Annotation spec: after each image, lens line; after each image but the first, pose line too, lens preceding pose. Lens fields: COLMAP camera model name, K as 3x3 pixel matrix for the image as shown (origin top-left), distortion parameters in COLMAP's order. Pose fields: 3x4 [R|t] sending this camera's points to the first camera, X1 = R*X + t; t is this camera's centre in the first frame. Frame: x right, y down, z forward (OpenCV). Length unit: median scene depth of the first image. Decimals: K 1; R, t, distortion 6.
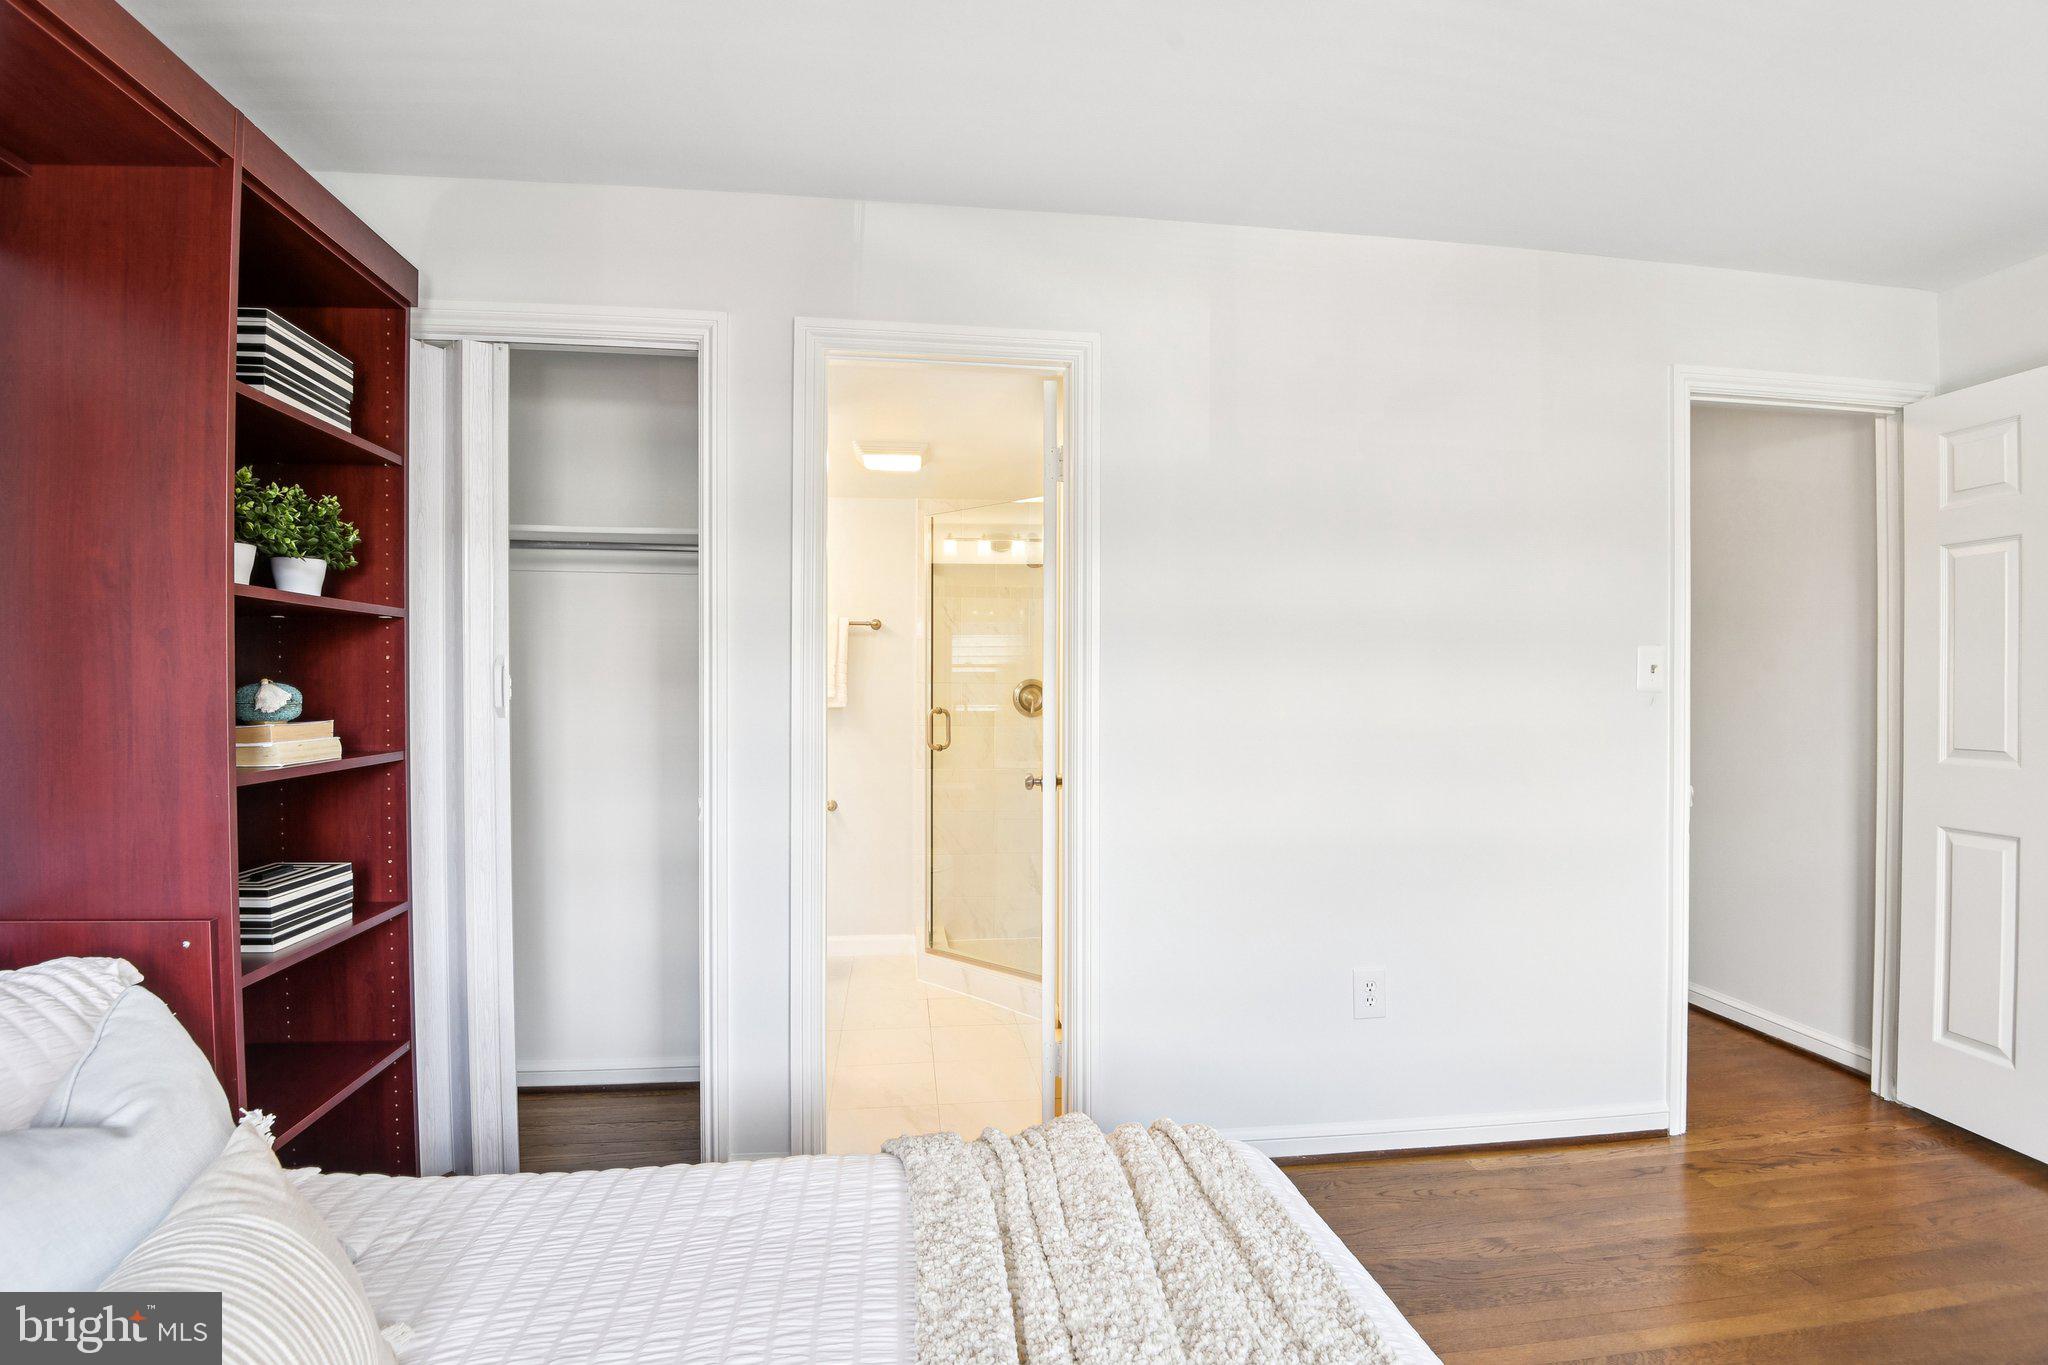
lens RADIAL K [[972.2, 0, 1024.6], [0, 972.2, 699.0], [0, 0, 1]] dist [-0.001381, -0.024777]
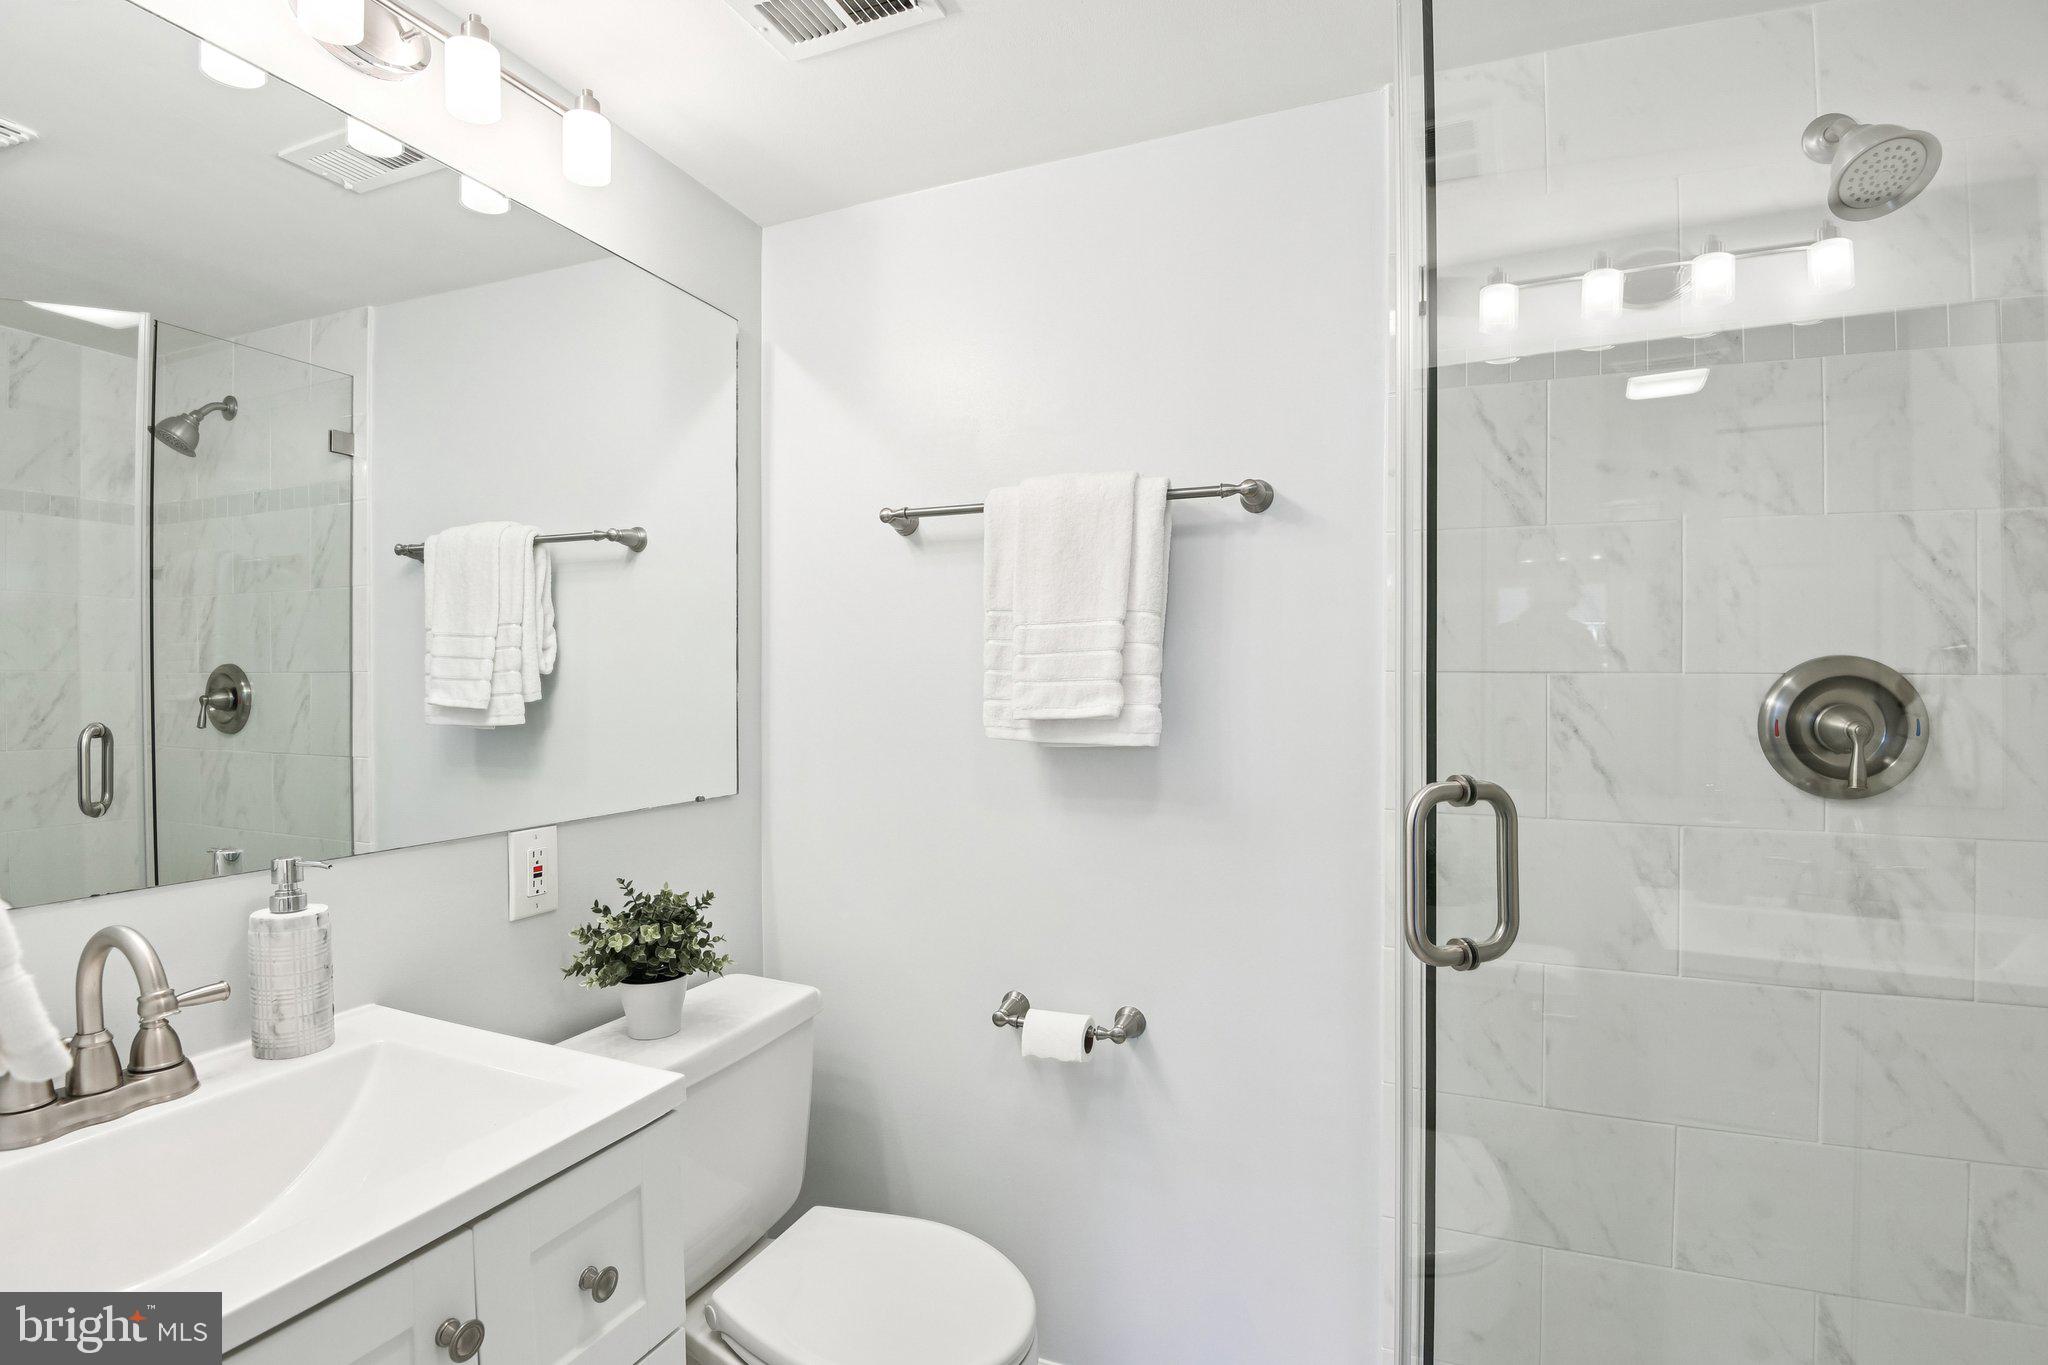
lens RADIAL K [[972.2, 0, 1024.6], [0, 972.2, 699.0], [0, 0, 1]] dist [-0.001381, -0.024777]
pose [[0.872687, 0.009157, -0.488194, -0.065944], [-0.005682, 0.999947, 0.008598, -0.010593], [0.488247, -0.004729, 0.872693, 0.738909]]
